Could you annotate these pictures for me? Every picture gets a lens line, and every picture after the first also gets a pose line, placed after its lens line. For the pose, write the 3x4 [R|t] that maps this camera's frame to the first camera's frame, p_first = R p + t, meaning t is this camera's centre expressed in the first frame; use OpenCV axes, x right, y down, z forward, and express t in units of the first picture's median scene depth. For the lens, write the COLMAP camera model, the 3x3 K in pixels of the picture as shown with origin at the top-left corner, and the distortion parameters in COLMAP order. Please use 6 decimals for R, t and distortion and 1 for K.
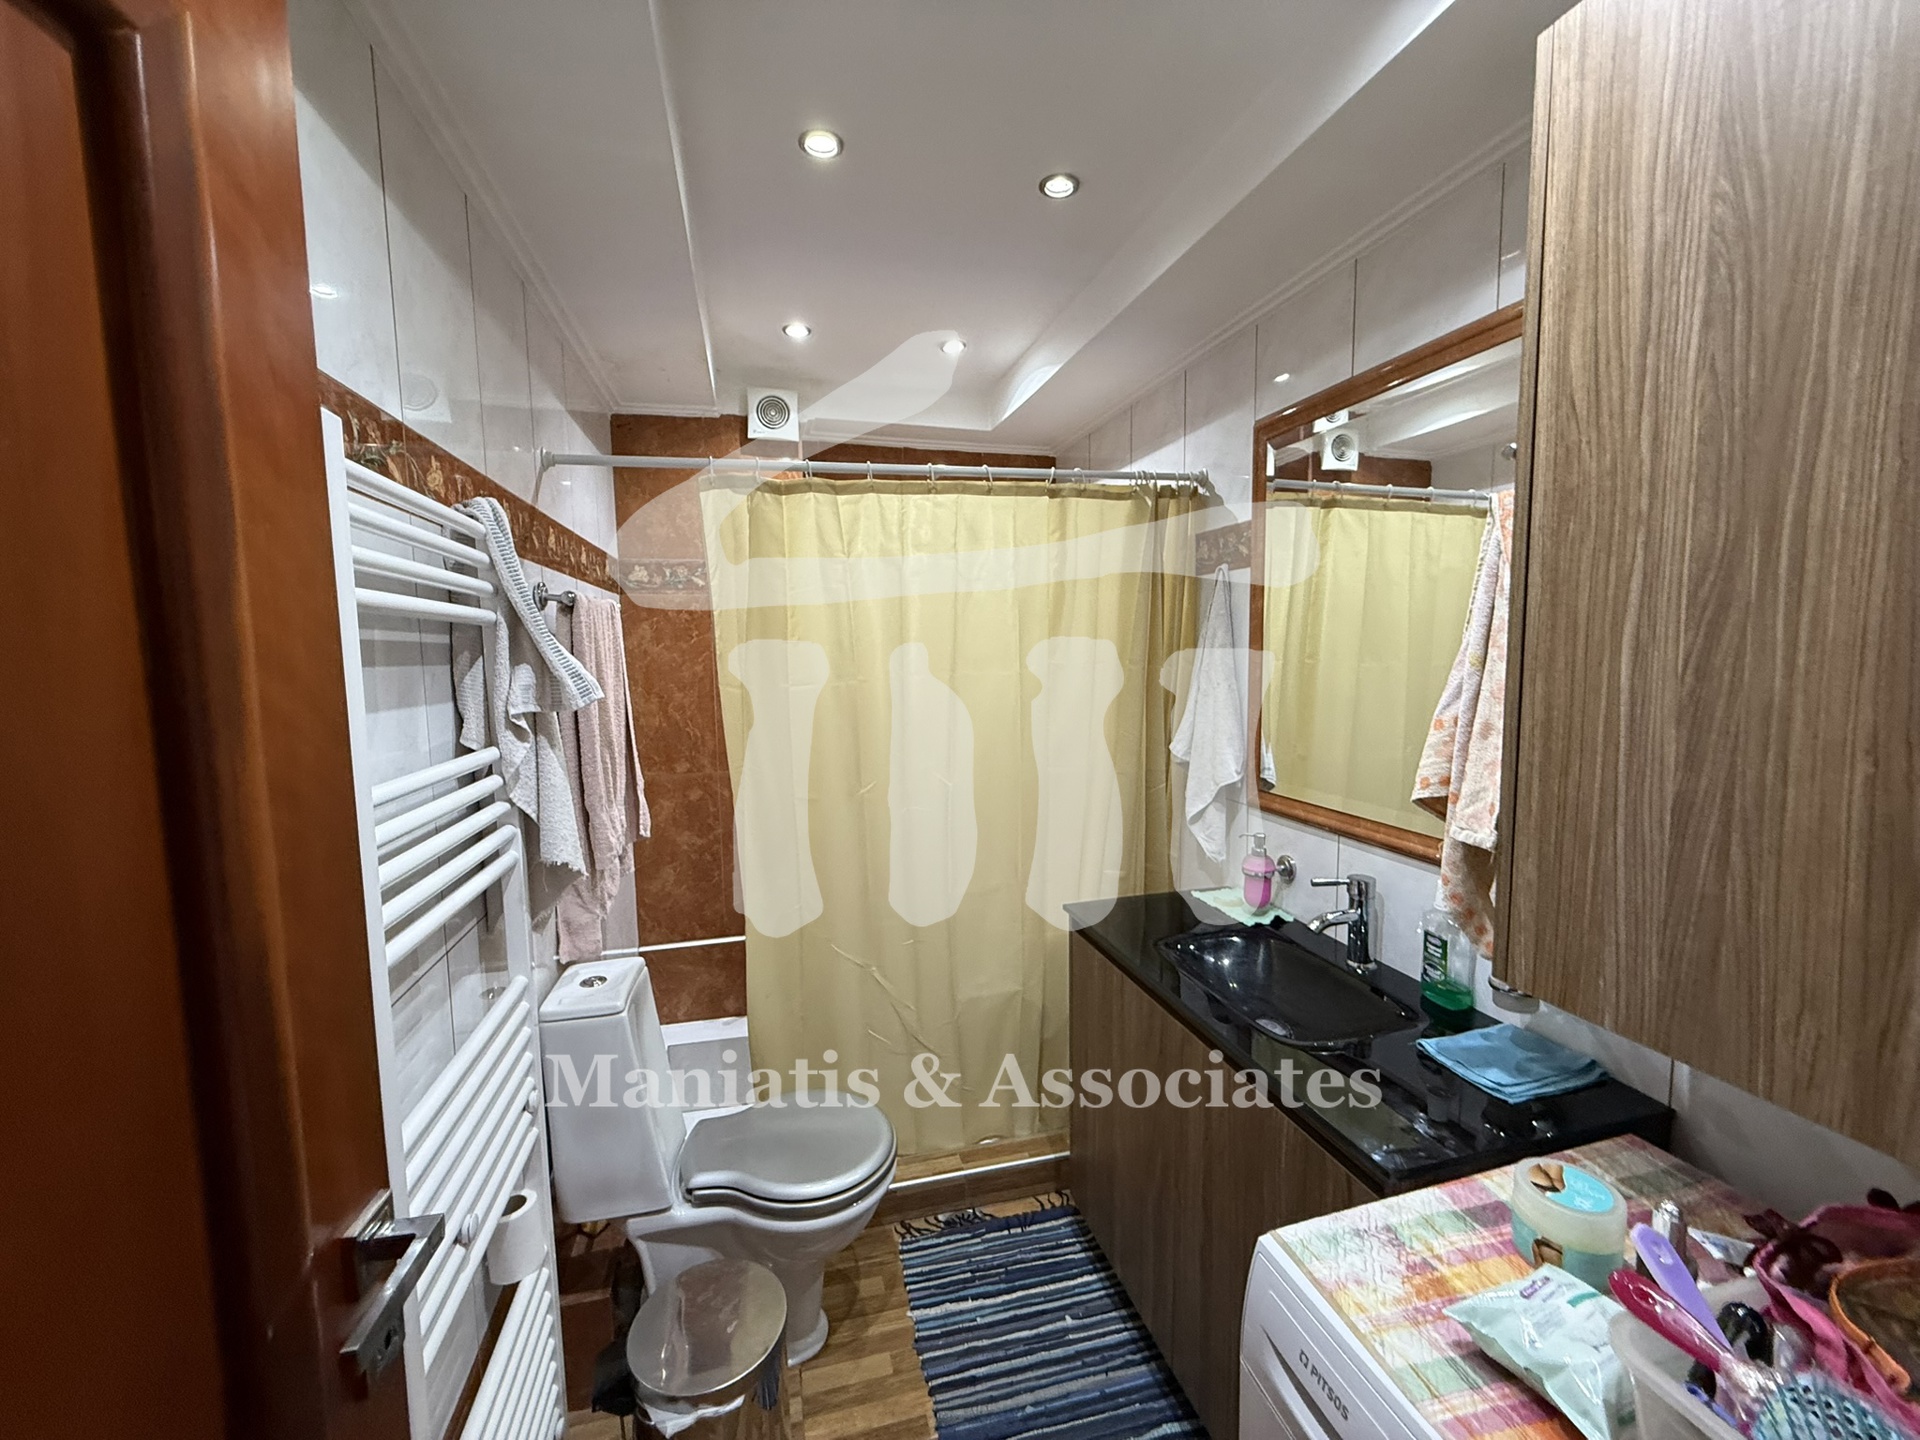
lens RADIAL K [[766.3, 0, 955.6], [0, 766.3, 720.9], [0, 0, 1]] dist [-0.000335, -0.000136]
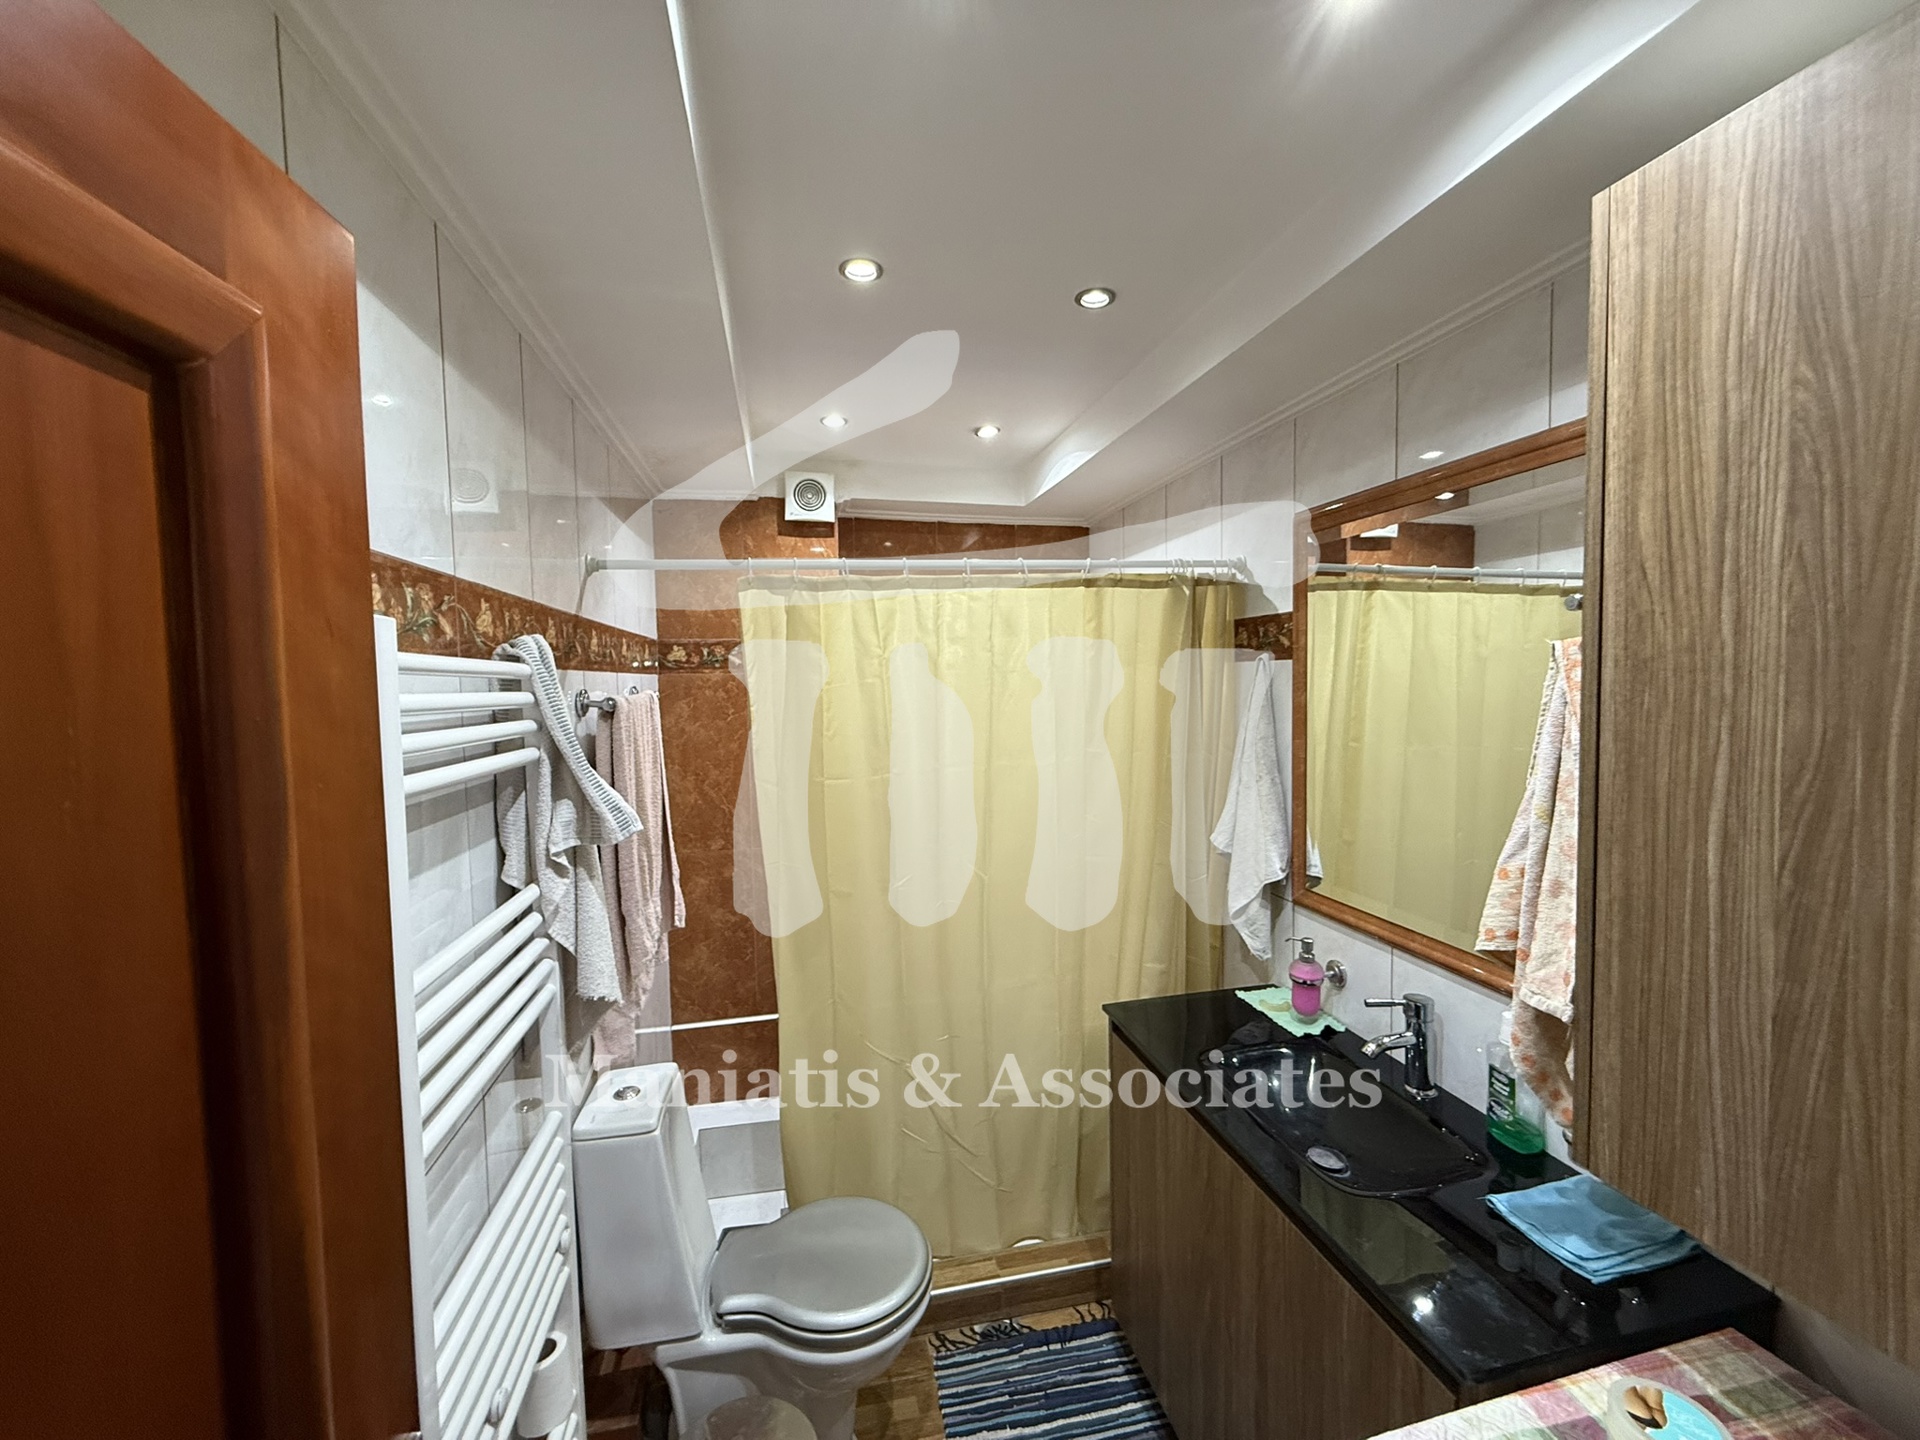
lens RADIAL K [[765.6, 0, 955.6], [0, 765.6, 716.8], [0, 0, 1]] dist [-0.000385, 0.000236]
pose [[0.999236, -0.001163, -0.039067, -0.012290], [-0.000433, 0.999166, -0.040824, -0.138145], [0.039082, 0.040809, 0.998402, 0.012670]]
